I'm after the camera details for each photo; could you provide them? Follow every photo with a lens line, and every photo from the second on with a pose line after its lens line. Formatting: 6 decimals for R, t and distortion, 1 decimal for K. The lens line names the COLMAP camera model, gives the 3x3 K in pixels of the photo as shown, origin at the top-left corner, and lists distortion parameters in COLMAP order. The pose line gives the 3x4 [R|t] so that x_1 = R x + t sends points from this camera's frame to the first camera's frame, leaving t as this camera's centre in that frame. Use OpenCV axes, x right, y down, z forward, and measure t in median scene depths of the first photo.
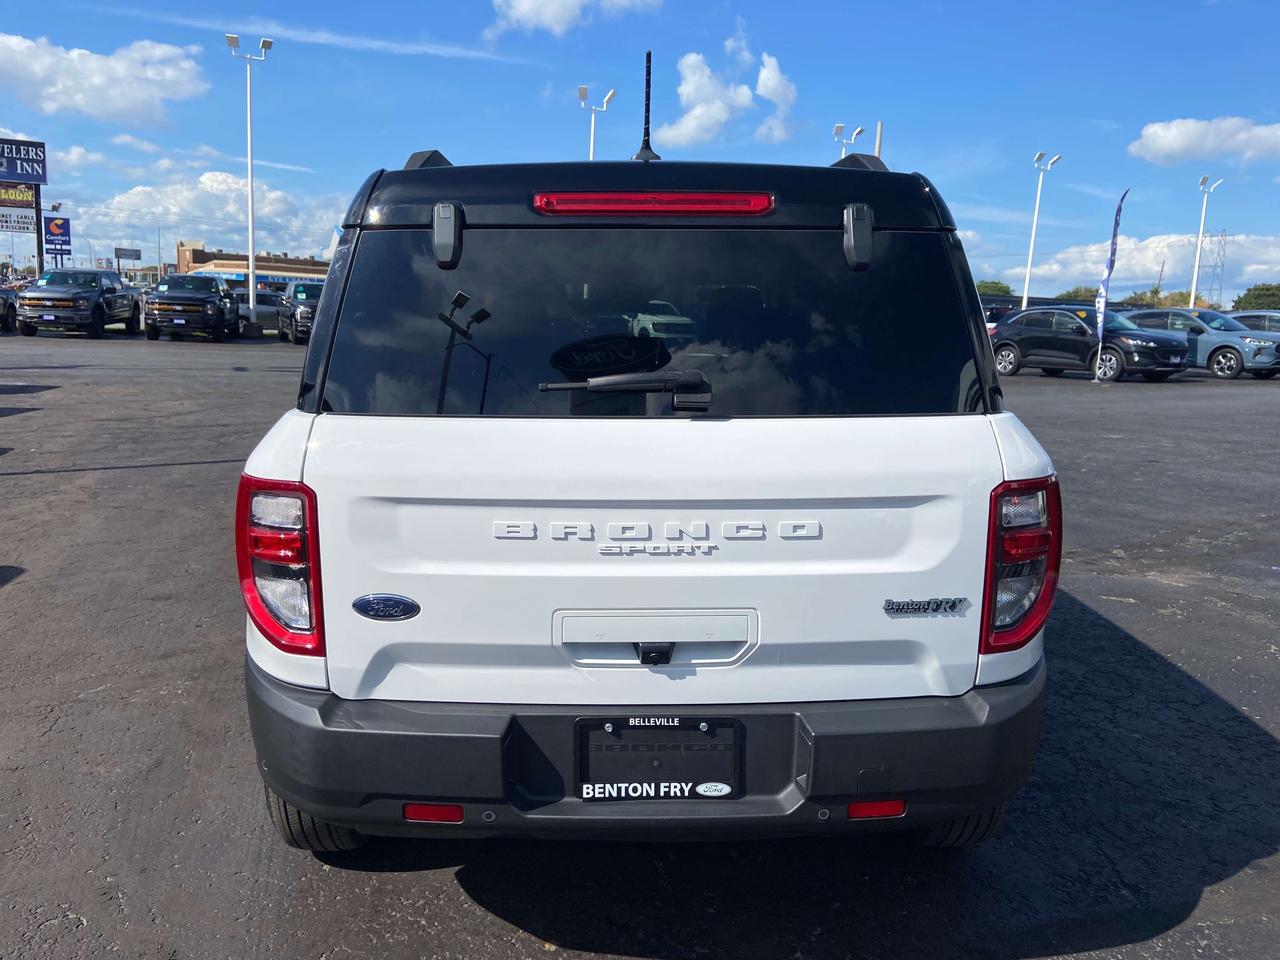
lens RADIAL K [[966.5, 0, 635.5], [0, 966.5, 495.6], [0, 0, 1]] dist [0.103382, -0.123295]
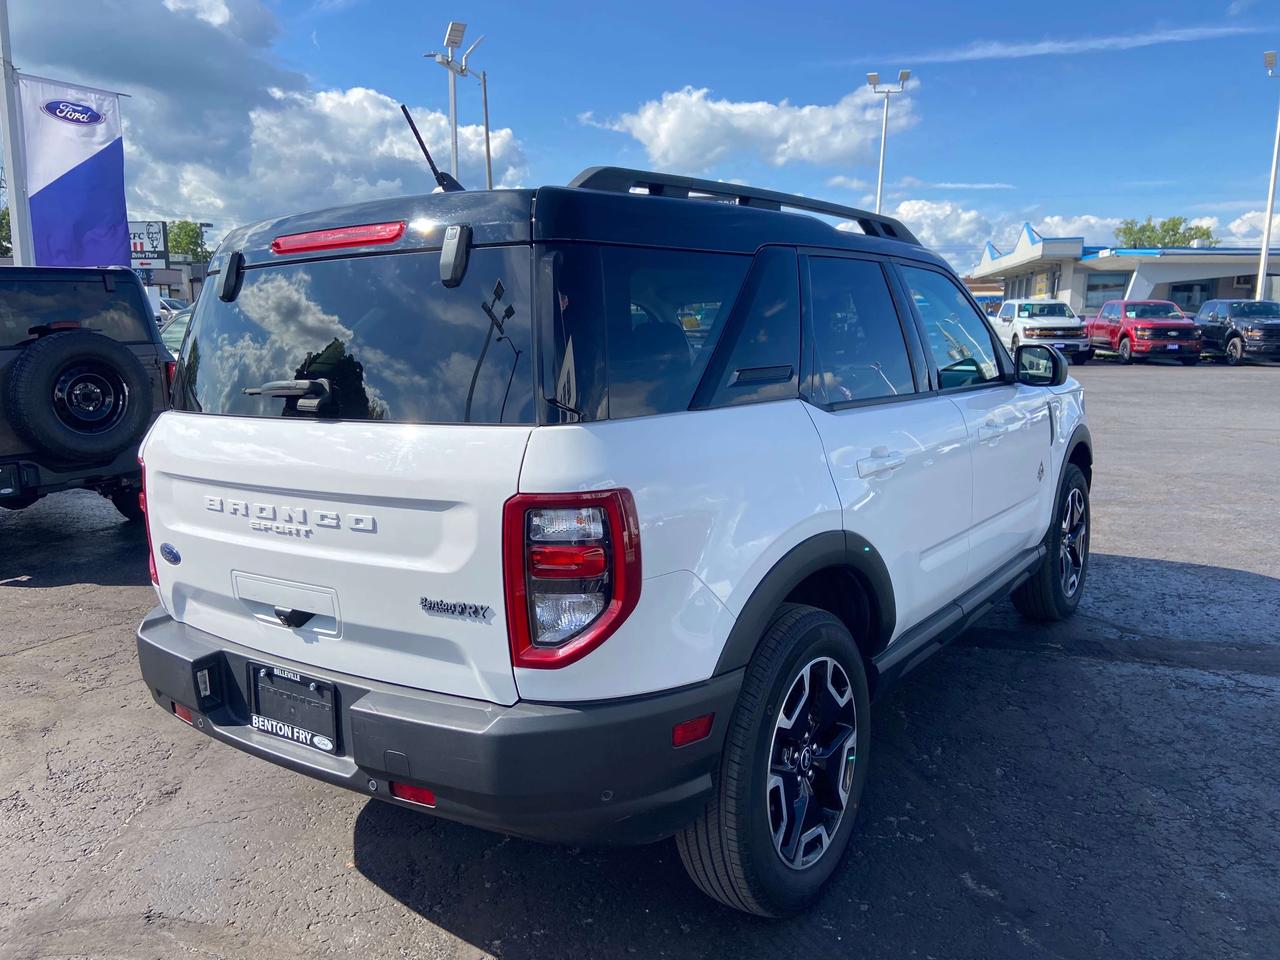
lens RADIAL K [[966.5, 0, 635.5], [0, 966.5, 495.6], [0, 0, 1]] dist [0.103382, -0.123295]
pose [[0.791537, 0.067509, -0.607381, 1.061751], [-0.078816, 0.996856, 0.008086, -0.028732], [0.606017, 0.041471, 0.794370, 0.293967]]
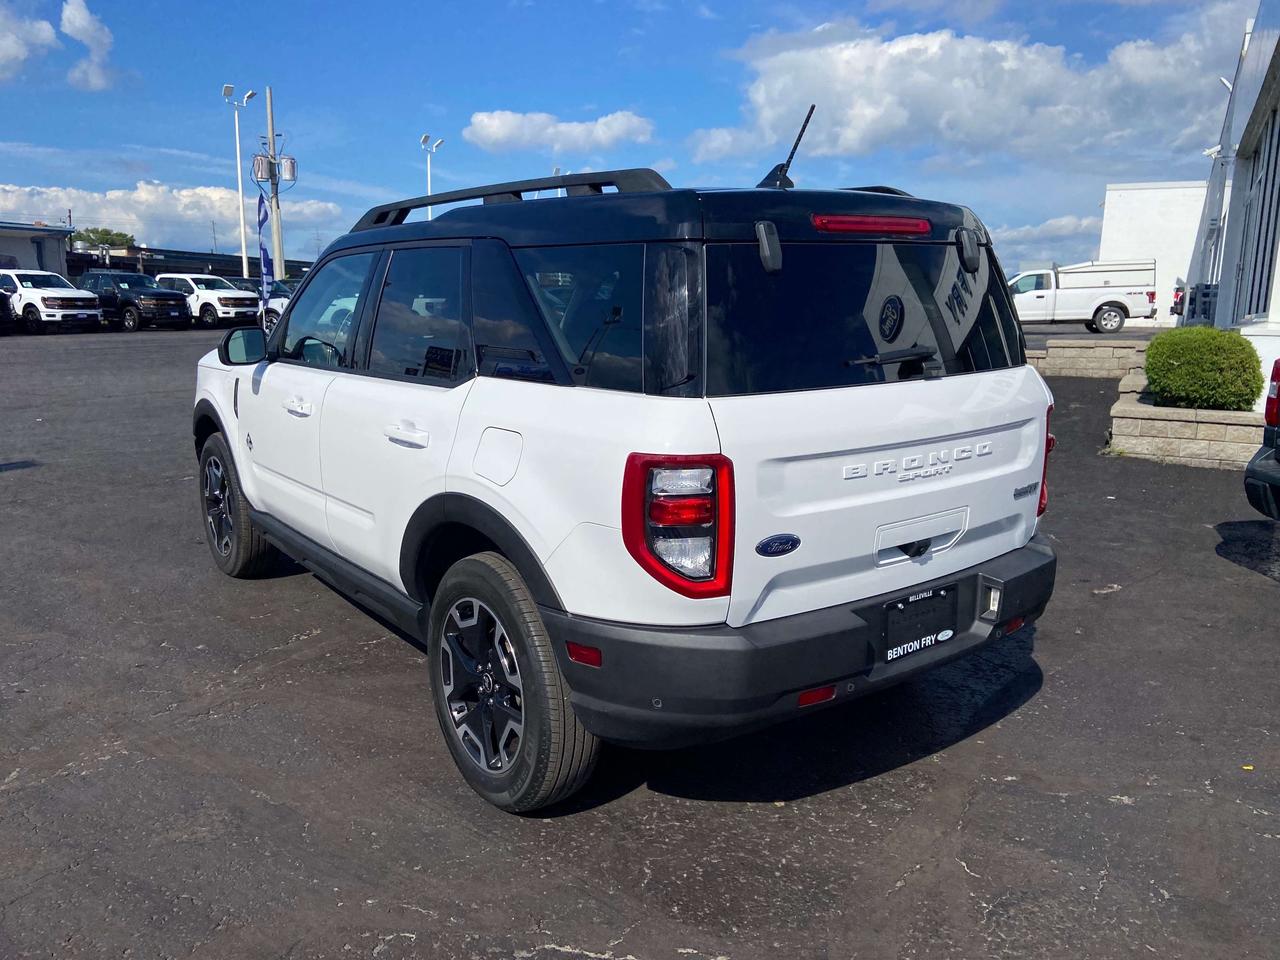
lens RADIAL K [[966.5, 0, 635.5], [0, 966.5, 495.6], [0, 0, 1]] dist [0.103382, -0.123295]
pose [[0.814076, -0.131898, 0.565582, -1.093170], [0.116025, 0.991173, 0.064147, -0.051168], [-0.569051, 0.013401, 0.822193, 0.066199]]
